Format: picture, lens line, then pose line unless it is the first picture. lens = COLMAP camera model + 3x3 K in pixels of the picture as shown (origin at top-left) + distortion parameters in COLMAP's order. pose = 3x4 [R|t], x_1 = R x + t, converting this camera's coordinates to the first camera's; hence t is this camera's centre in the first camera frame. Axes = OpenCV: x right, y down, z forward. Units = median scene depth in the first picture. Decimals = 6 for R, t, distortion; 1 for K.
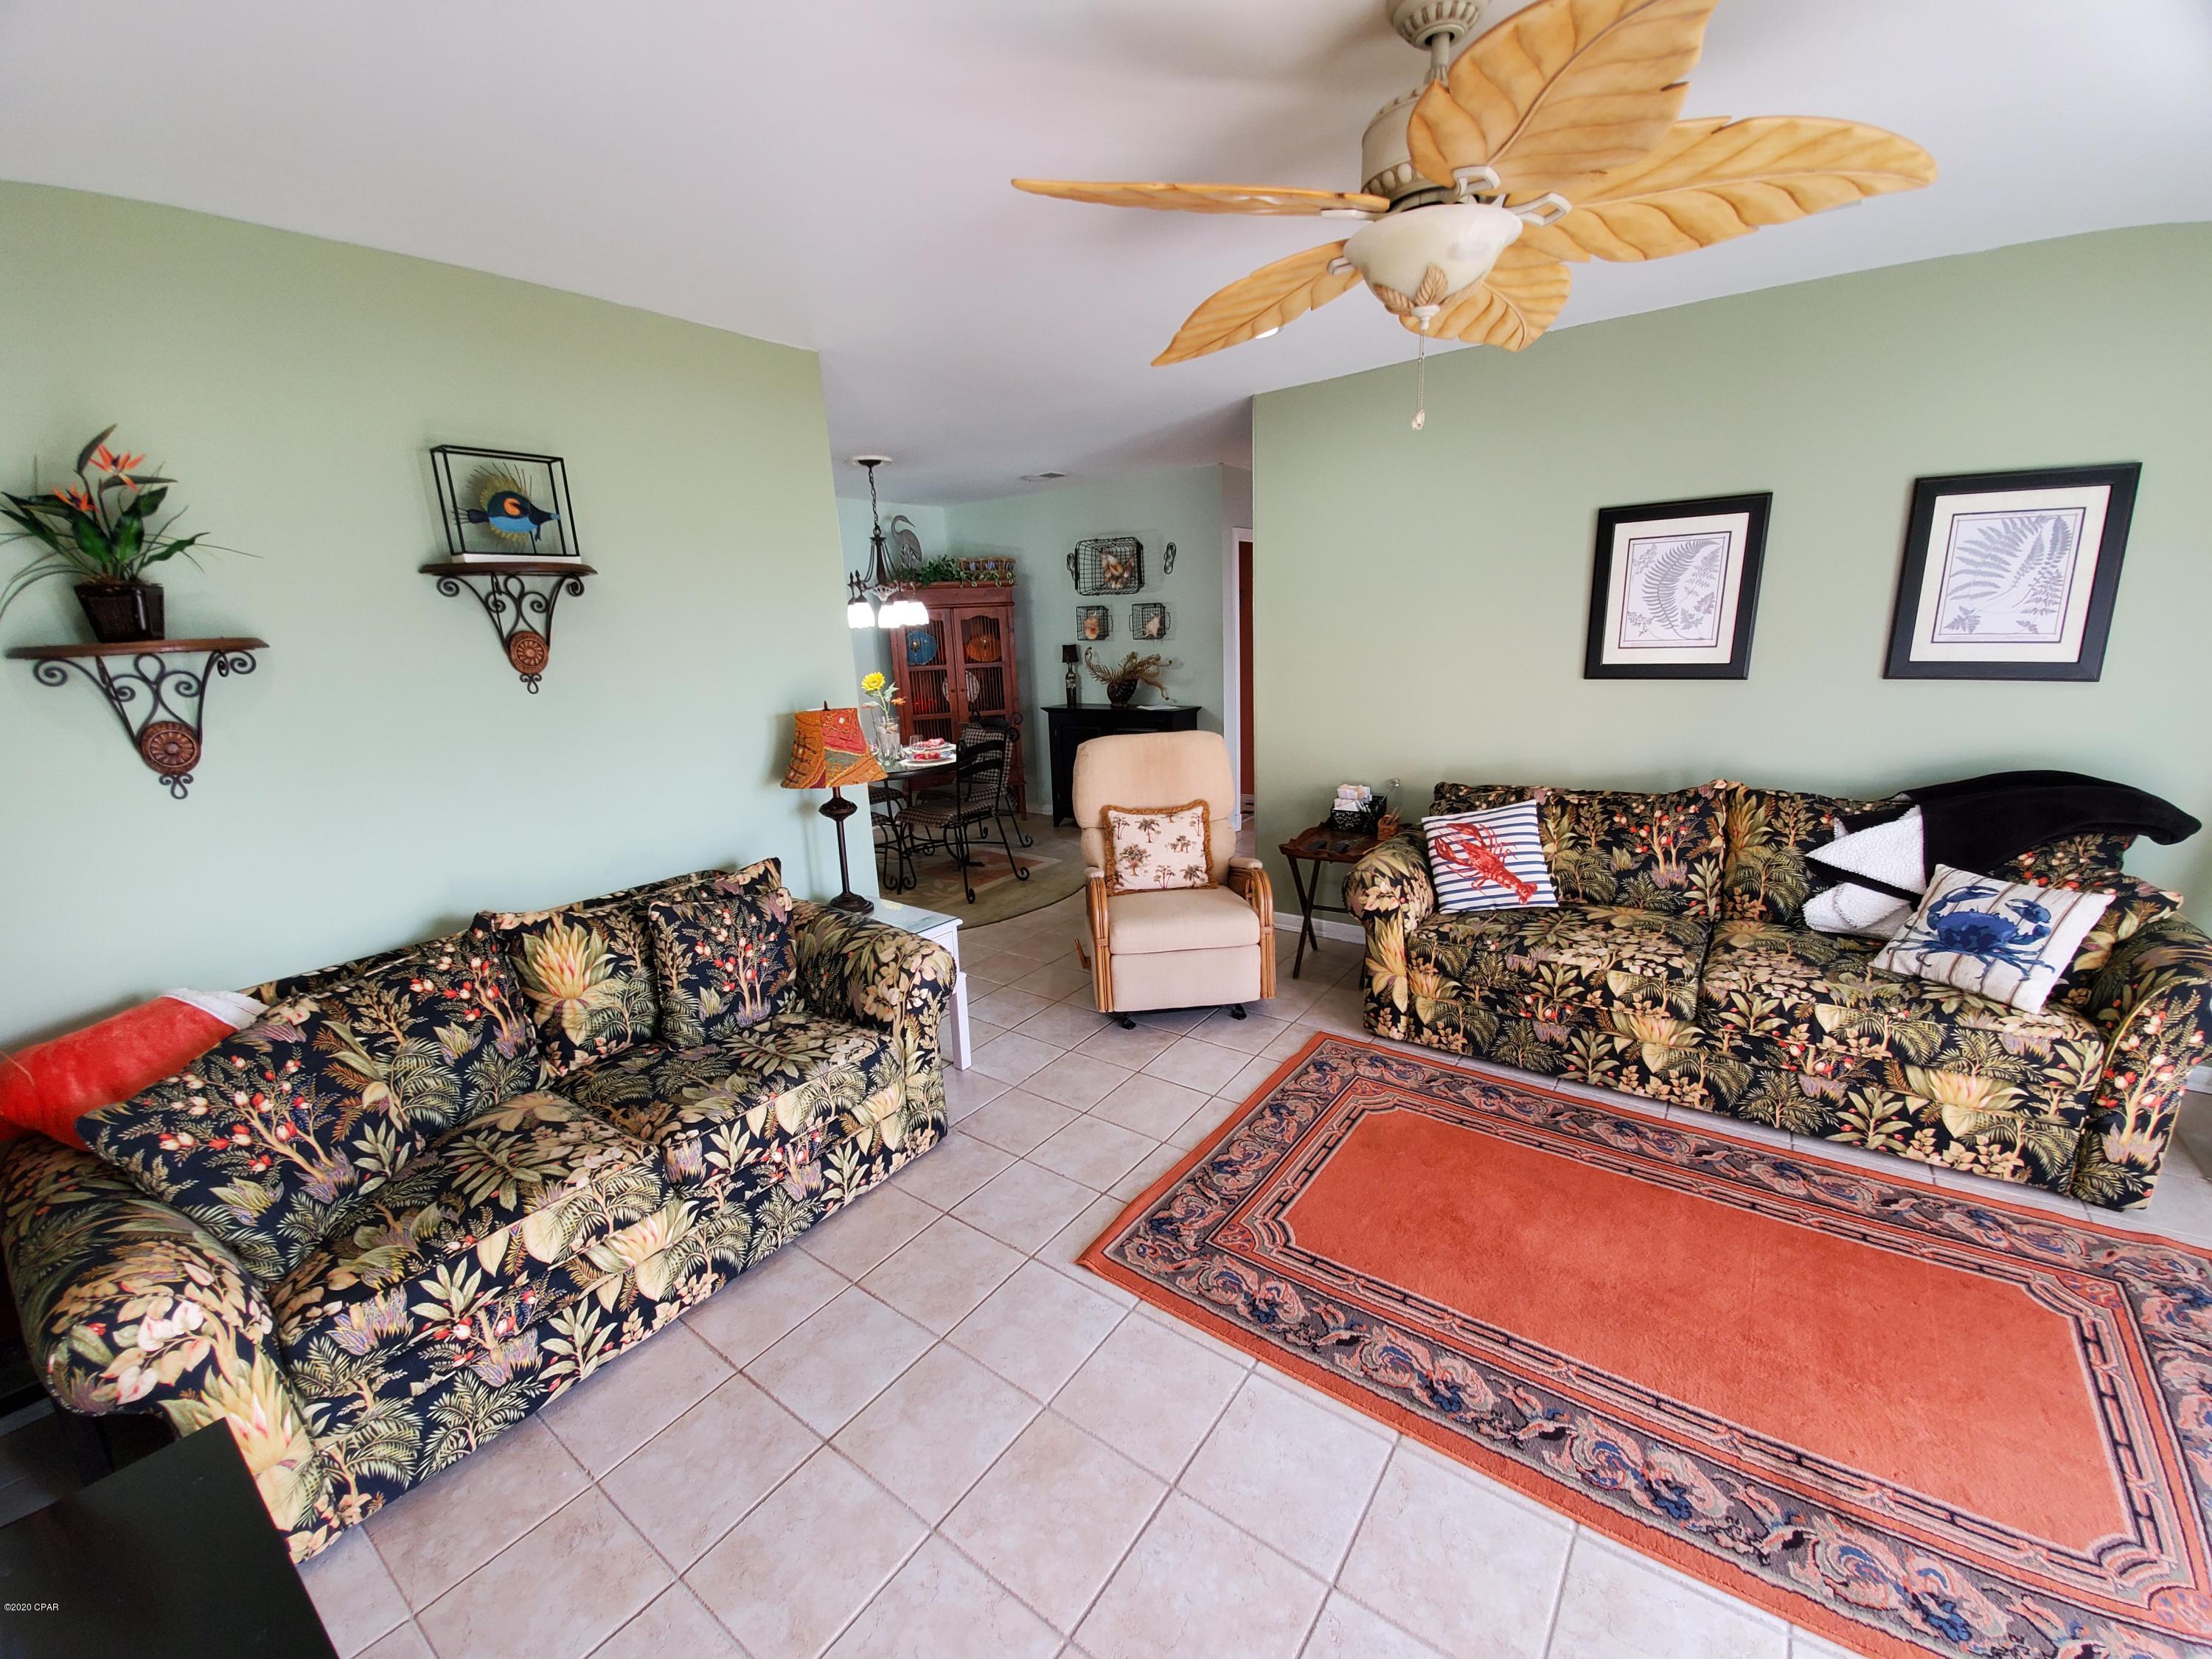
lens RADIAL K [[883.2, 0, 1116.2], [0, 883.2, 840.7], [0, 0, 1]] dist [0.001604, -0.012436]
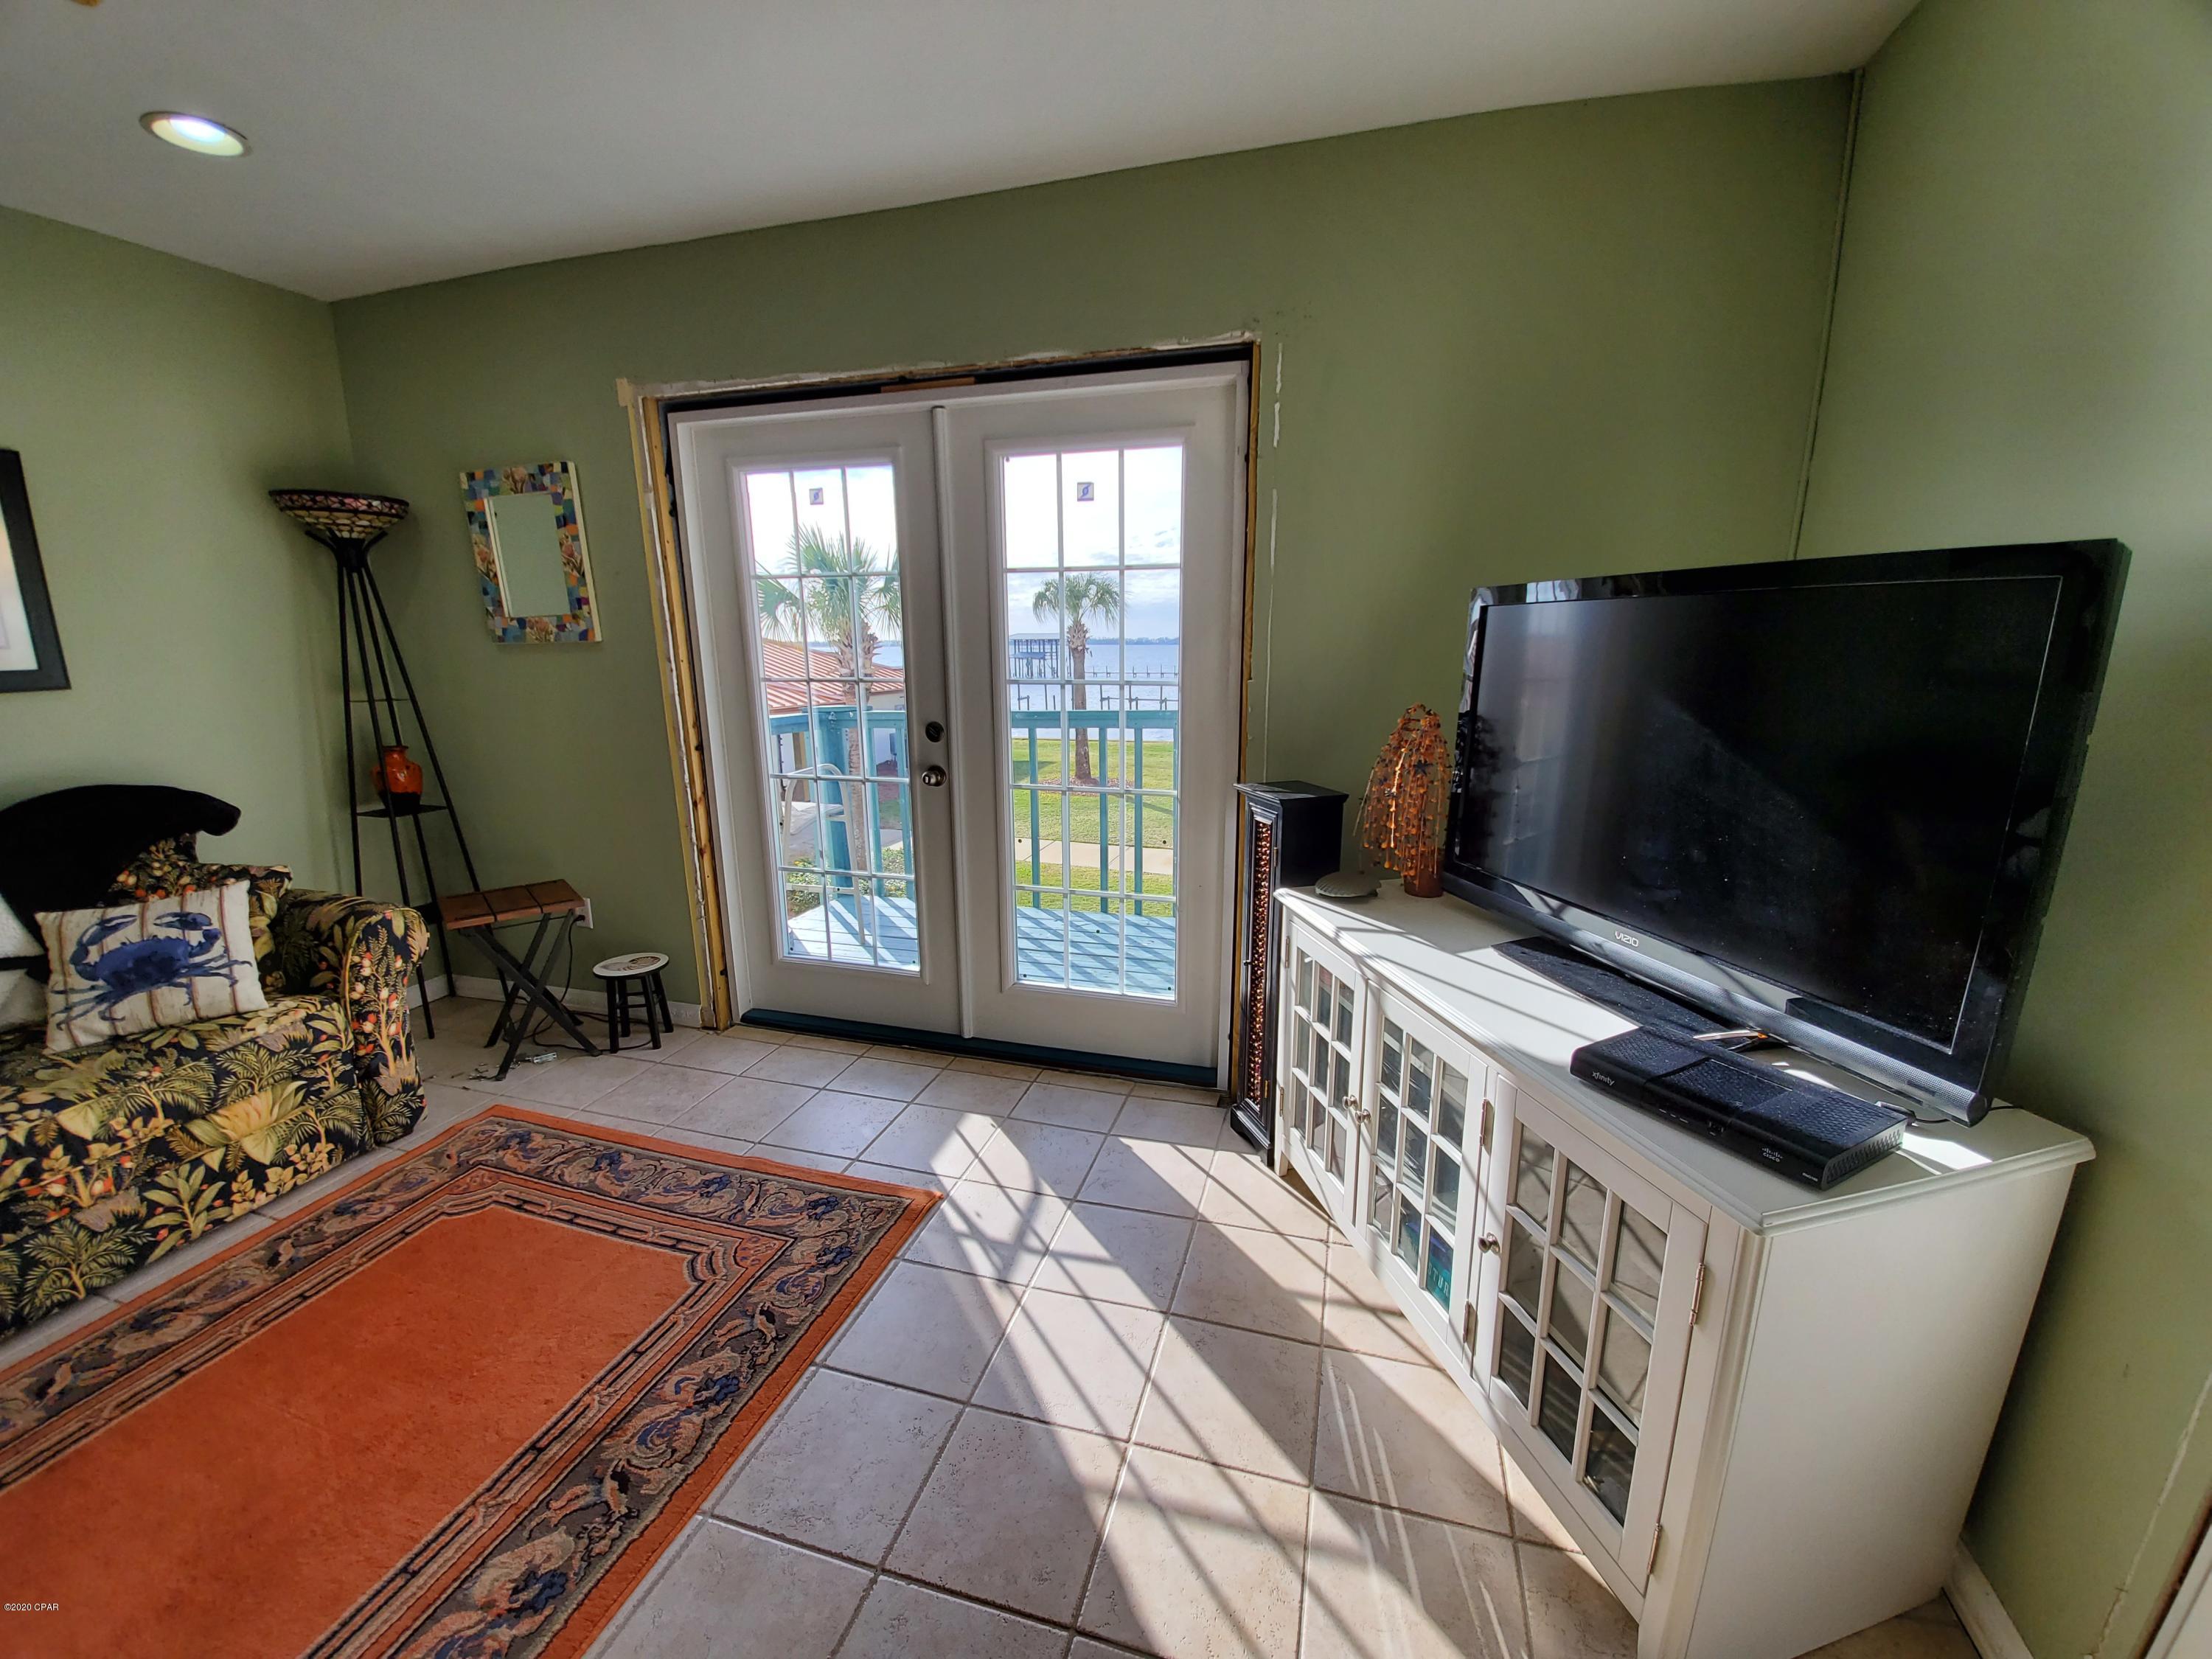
lens RADIAL K [[883.2, 0, 1116.2], [0, 883.2, 840.7], [0, 0, 1]] dist [0.001604, -0.012436]
pose [[-0.342142, -0.164866, 0.925072, -0.134234], [0.248728, 0.933481, 0.258357, 0.008250], [-0.906131, 0.318486, -0.278377, 0.342628]]
